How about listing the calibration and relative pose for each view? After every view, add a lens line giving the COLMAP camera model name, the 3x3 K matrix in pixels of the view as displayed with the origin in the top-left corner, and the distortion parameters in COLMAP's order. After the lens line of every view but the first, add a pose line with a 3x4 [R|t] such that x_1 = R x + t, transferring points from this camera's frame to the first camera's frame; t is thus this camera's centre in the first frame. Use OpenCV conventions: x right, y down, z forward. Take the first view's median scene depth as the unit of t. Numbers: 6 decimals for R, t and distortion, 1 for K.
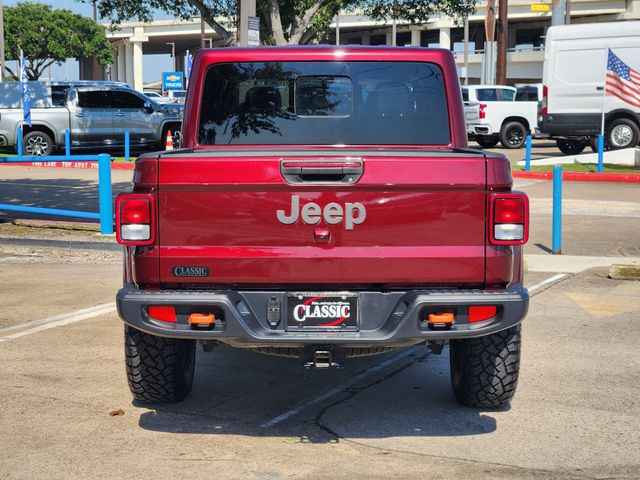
lens RADIAL K [[1206.1, 0, 322.3], [0, 1206.1, 241.2], [0, 0, 1]] dist [-0.159029, 0.000000]
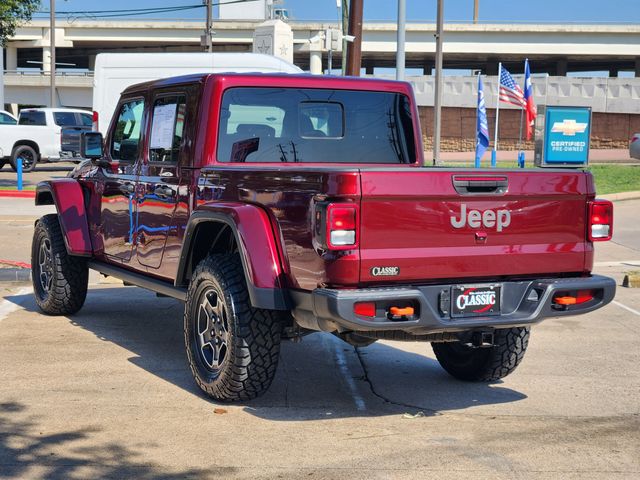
lens RADIAL K [[1206.1, 0, 321.7], [0, 1206.1, 237.3], [0, 0, 1]] dist [-0.159029, 0.000000]
pose [[0.884676, -0.021070, 0.465730, -0.698057], [0.032082, 0.999361, -0.015728, 0.009328], [-0.465101, 0.028856, 0.884787, 0.003111]]
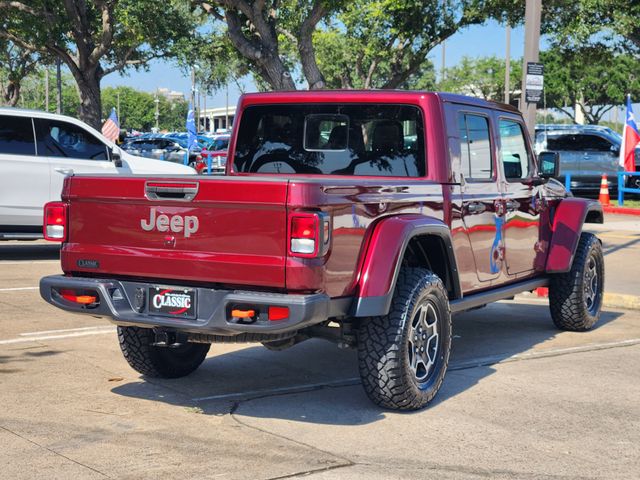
lens RADIAL K [[1206.1, 0, 317.7], [0, 1206.1, 236.5], [0, 0, 1]] dist [-0.159029, 0.000000]
pose [[0.880364, 0.046740, -0.471991, 0.724528], [-0.066199, 0.997501, -0.024695, 0.011471], [0.469657, 0.052986, 0.881258, -0.040337]]
